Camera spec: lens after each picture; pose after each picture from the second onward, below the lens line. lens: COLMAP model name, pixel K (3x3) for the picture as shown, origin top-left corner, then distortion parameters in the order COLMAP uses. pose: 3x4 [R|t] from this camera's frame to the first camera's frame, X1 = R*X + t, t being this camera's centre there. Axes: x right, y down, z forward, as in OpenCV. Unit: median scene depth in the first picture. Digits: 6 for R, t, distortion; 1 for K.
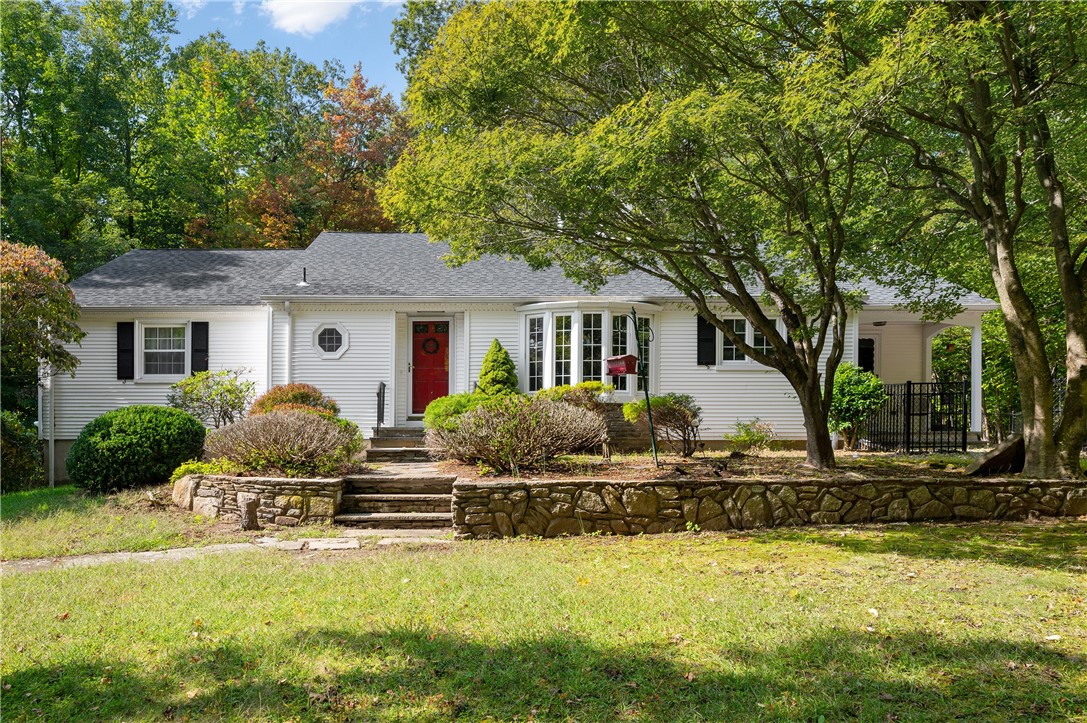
lens RADIAL K [[745.3, 0, 508.7], [0, 745.3, 444.3], [0, 0, 1]] dist [-0.001981, 0.001138]
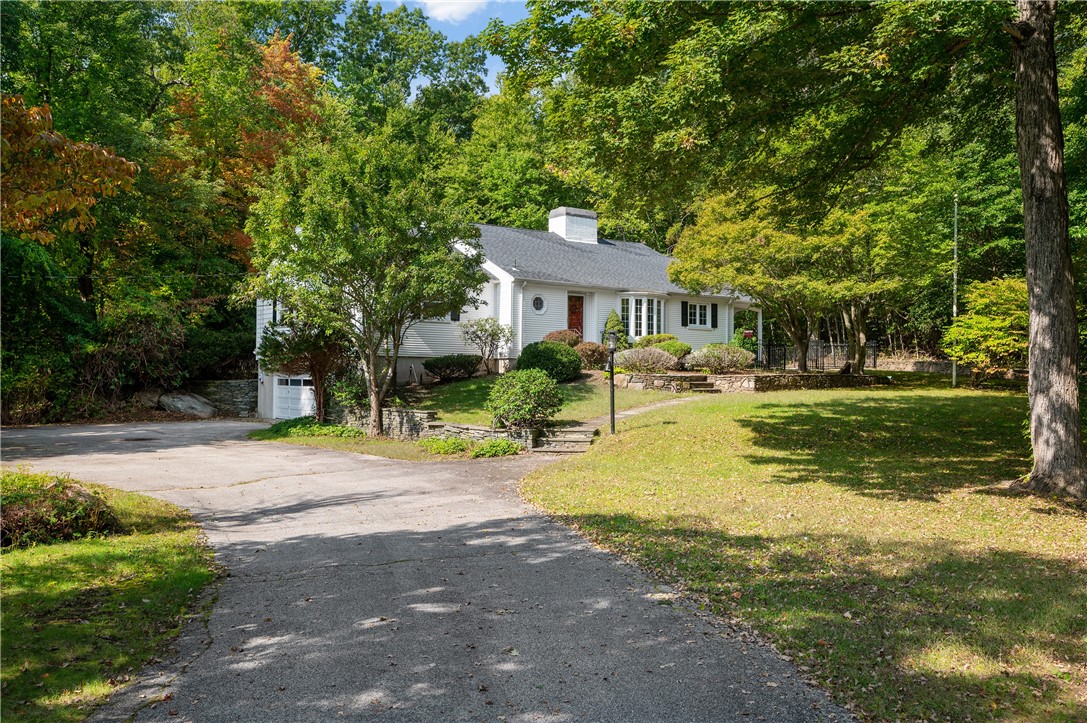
lens RADIAL K [[917.5, 0, 543.8], [0, 917.5, 364.5], [0, 0, 1]] dist [-0.023965, -0.000818]
pose [[0.793970, 0.013925, 0.607798, -1.598485], [-0.008373, 0.999893, -0.011970, 0.032328], [-0.607899, 0.004415, 0.794002, -0.772234]]
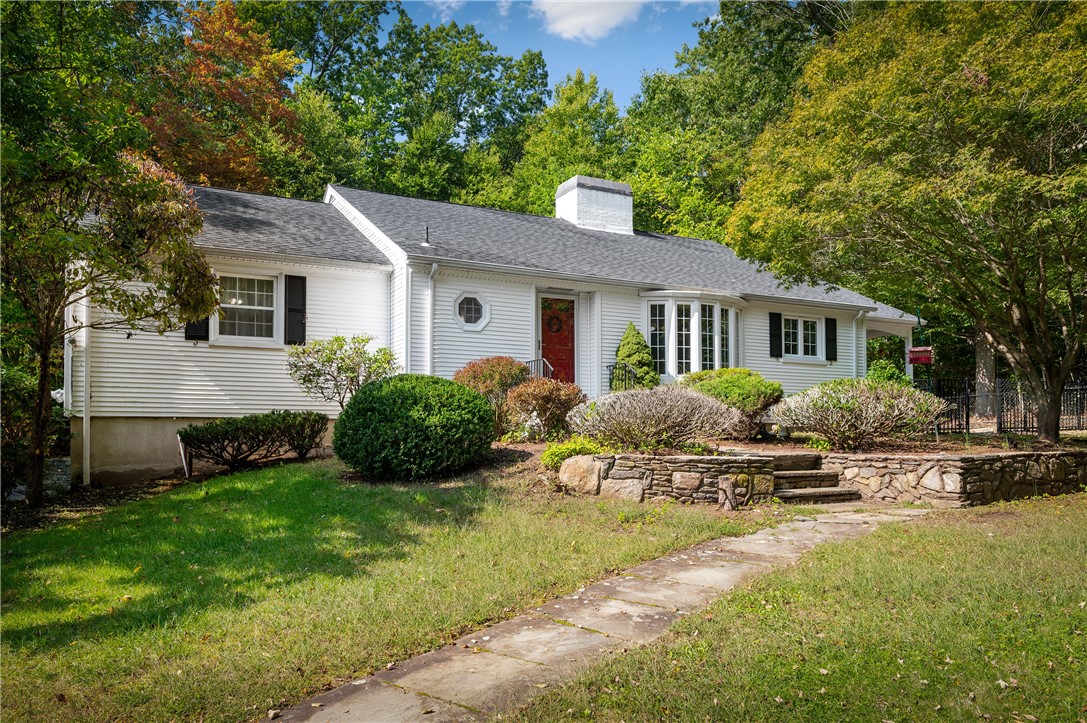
lens RADIAL K [[749.0, 0, 540.7], [0, 749.0, 413.8], [0, 0, 1]] dist [0.001190, -0.000758]
pose [[0.888281, 0.012652, 0.459126, -0.593615], [-0.001450, 0.999693, -0.024744, 0.009269], [-0.459298, 0.021314, 0.888026, 0.153293]]
